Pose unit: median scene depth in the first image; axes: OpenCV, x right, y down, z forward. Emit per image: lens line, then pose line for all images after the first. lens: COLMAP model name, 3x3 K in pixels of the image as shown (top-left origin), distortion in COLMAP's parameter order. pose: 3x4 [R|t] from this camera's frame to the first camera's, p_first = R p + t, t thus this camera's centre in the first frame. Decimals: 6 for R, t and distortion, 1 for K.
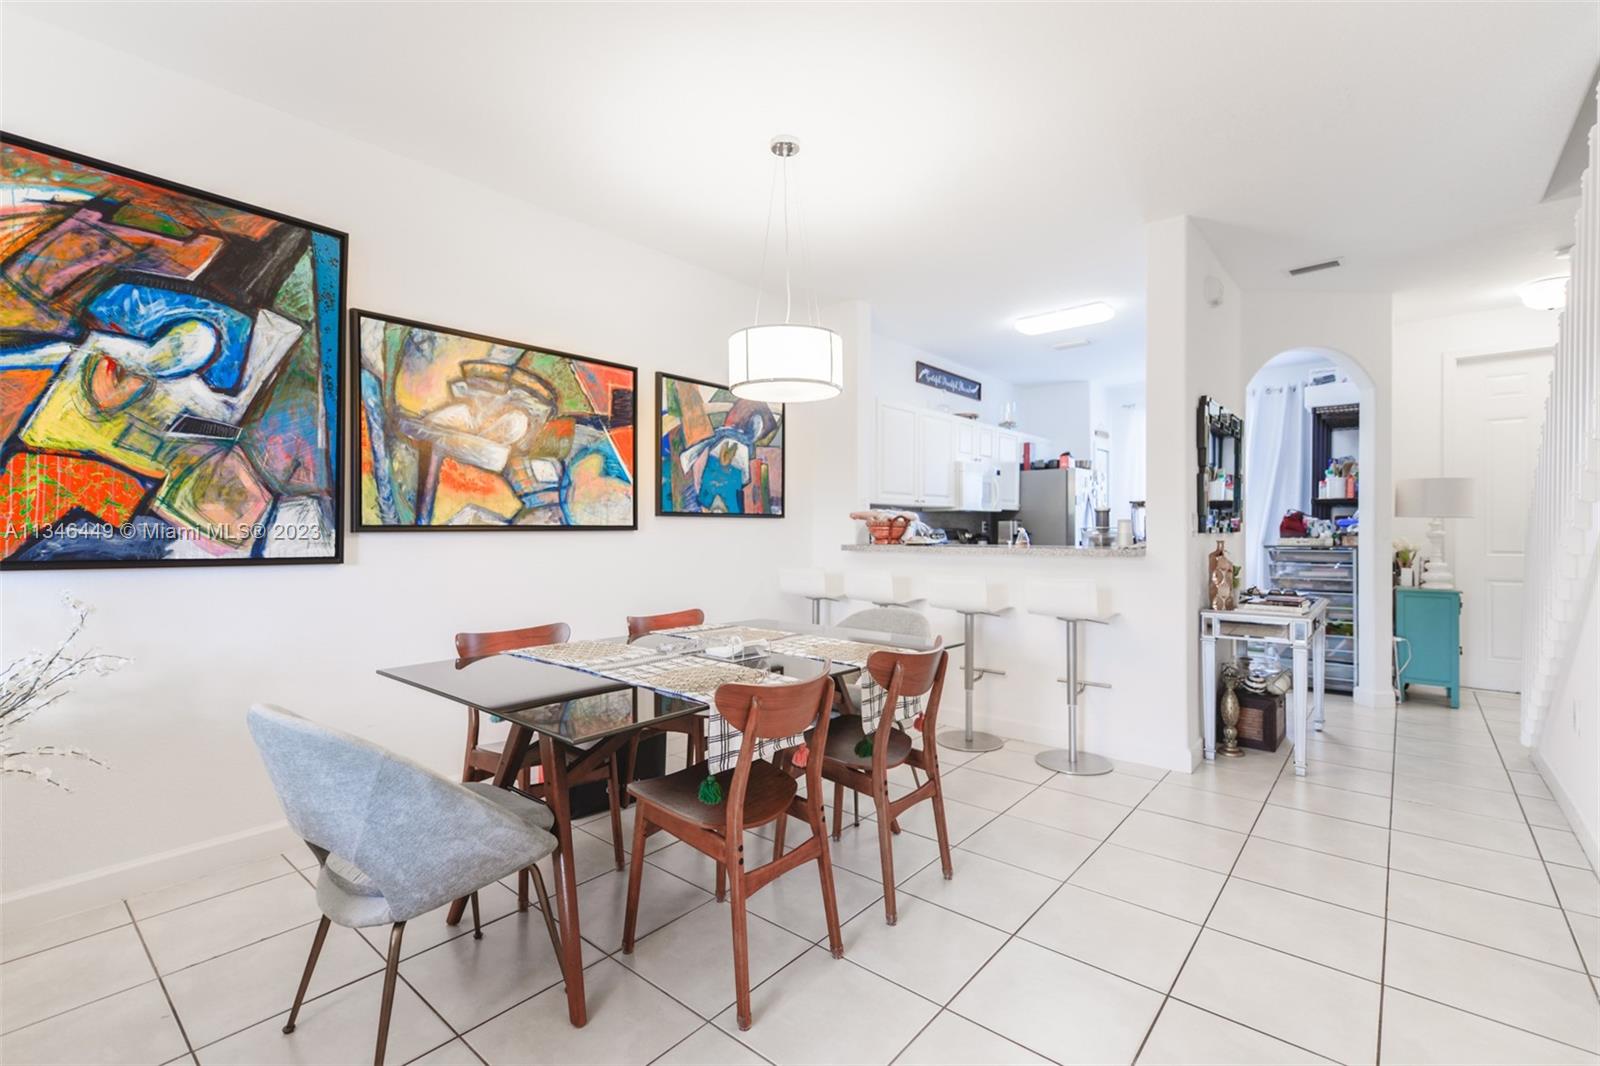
lens RADIAL K [[707.7, 0, 800.0], [0, 707.7, 533.0], [0, 0, 1]] dist [0.011161, -0.000748]
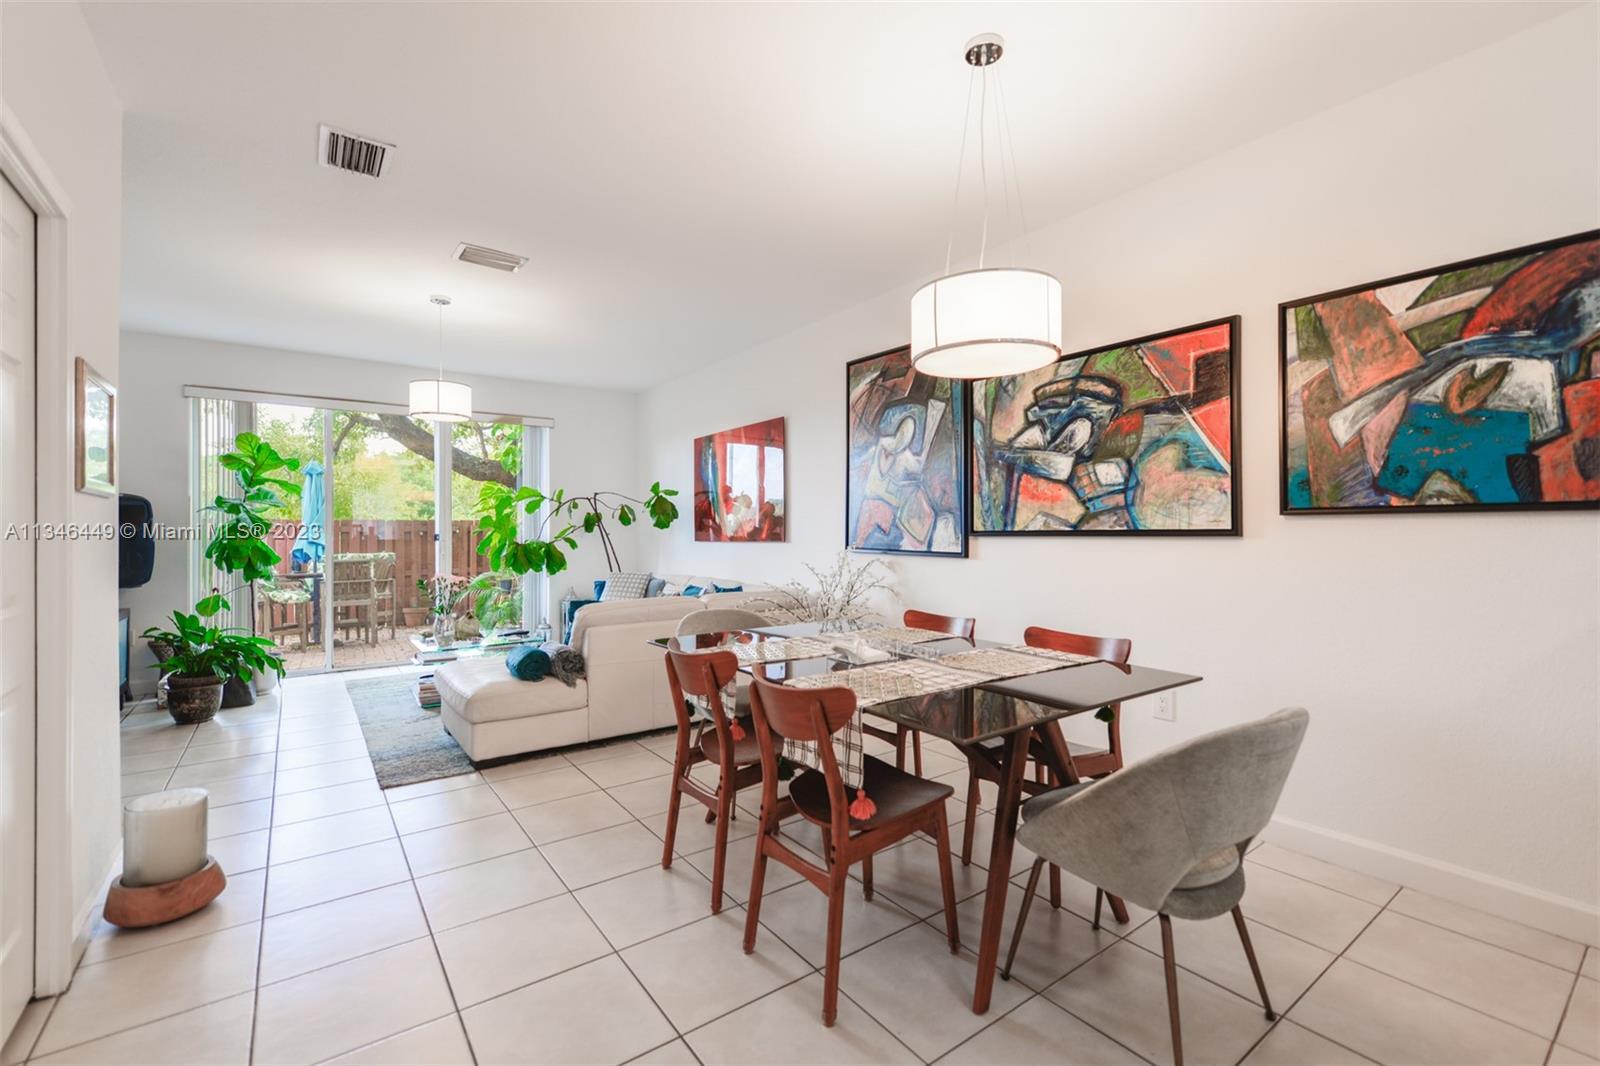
lens RADIAL K [[685.5, 0, 800.0], [0, 685.5, 533.0], [0, 0, 1]] dist [0.003016, -0.000097]
pose [[-0.230929, 0.000565, -0.972970, 0.574262], [-0.004233, 0.999990, 0.001586, -0.006036], [0.972961, 0.004485, -0.230924, 0.729384]]
